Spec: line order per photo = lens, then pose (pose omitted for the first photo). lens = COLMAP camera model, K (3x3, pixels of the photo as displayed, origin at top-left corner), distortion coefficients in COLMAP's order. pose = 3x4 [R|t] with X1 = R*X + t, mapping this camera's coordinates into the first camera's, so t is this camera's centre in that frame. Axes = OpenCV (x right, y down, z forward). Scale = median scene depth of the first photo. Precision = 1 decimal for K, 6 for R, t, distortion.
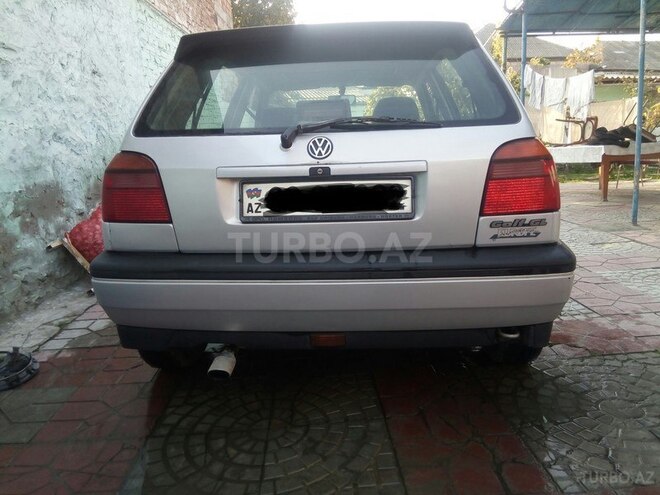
lens RADIAL K [[488.6, 0, 330.0], [0, 488.6, 247.5], [0, 0, 1]] dist [0.153365, -0.175587]
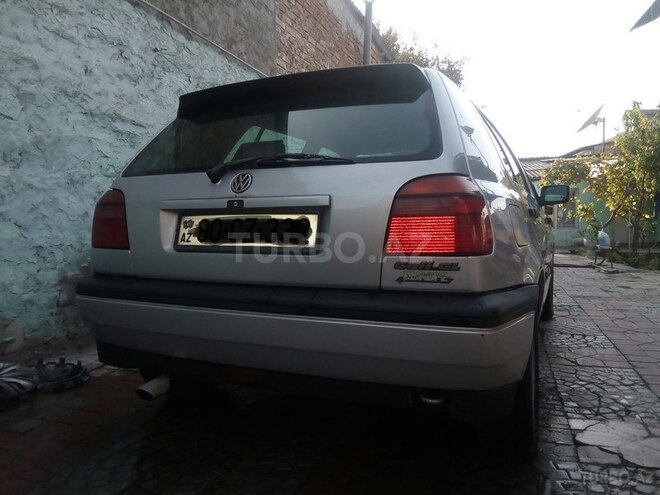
lens RADIAL K [[488.6, 0, 330.0], [0, 488.6, 247.5], [0, 0, 1]] dist [0.153365, -0.175587]
pose [[0.928521, 0.046131, -0.368404, 0.537275], [-0.102346, 0.985609, -0.134535, 0.054387], [0.356896, 0.162623, 0.919880, 0.119786]]
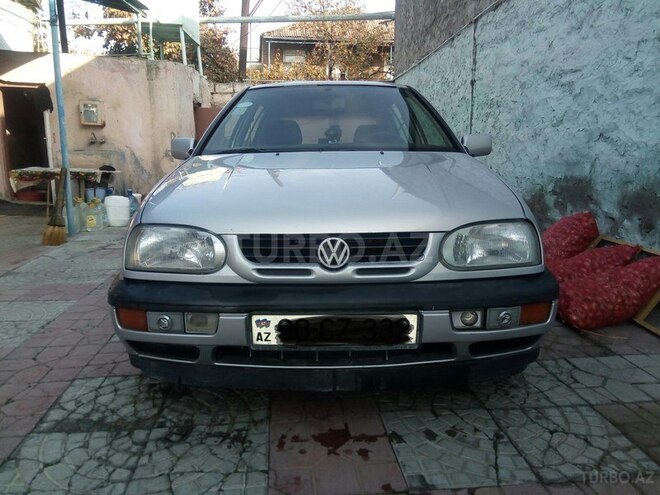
lens RADIAL K [[488.6, 0, 330.0], [0, 488.6, 247.5], [0, 0, 1]] dist [0.153365, -0.175587]
pose [[-0.997414, 0.046258, -0.055002, 0.186093], [0.020008, 0.913790, 0.405693, -0.961817], [0.069026, 0.403544, -0.912353, 4.334512]]
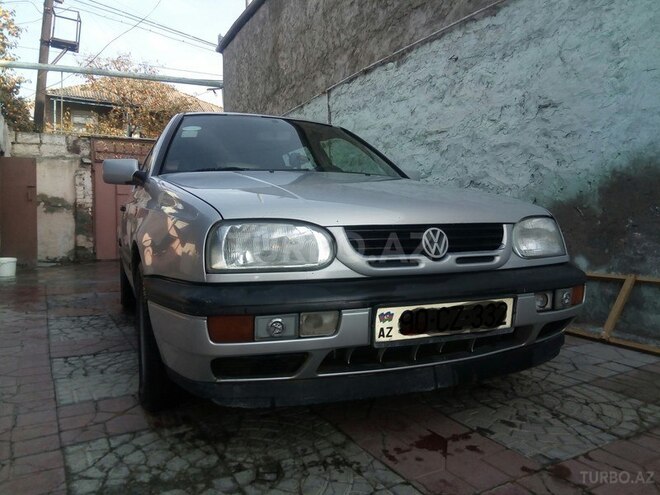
lens RADIAL K [[488.6, 0, 330.0], [0, 488.6, 247.5], [0, 0, 1]] dist [0.153365, -0.175587]
pose [[-0.885754, 0.059381, -0.460341, 0.779443], [-0.070148, 0.963266, 0.259227, -0.783727], [0.458824, 0.261903, -0.849051, 4.187590]]
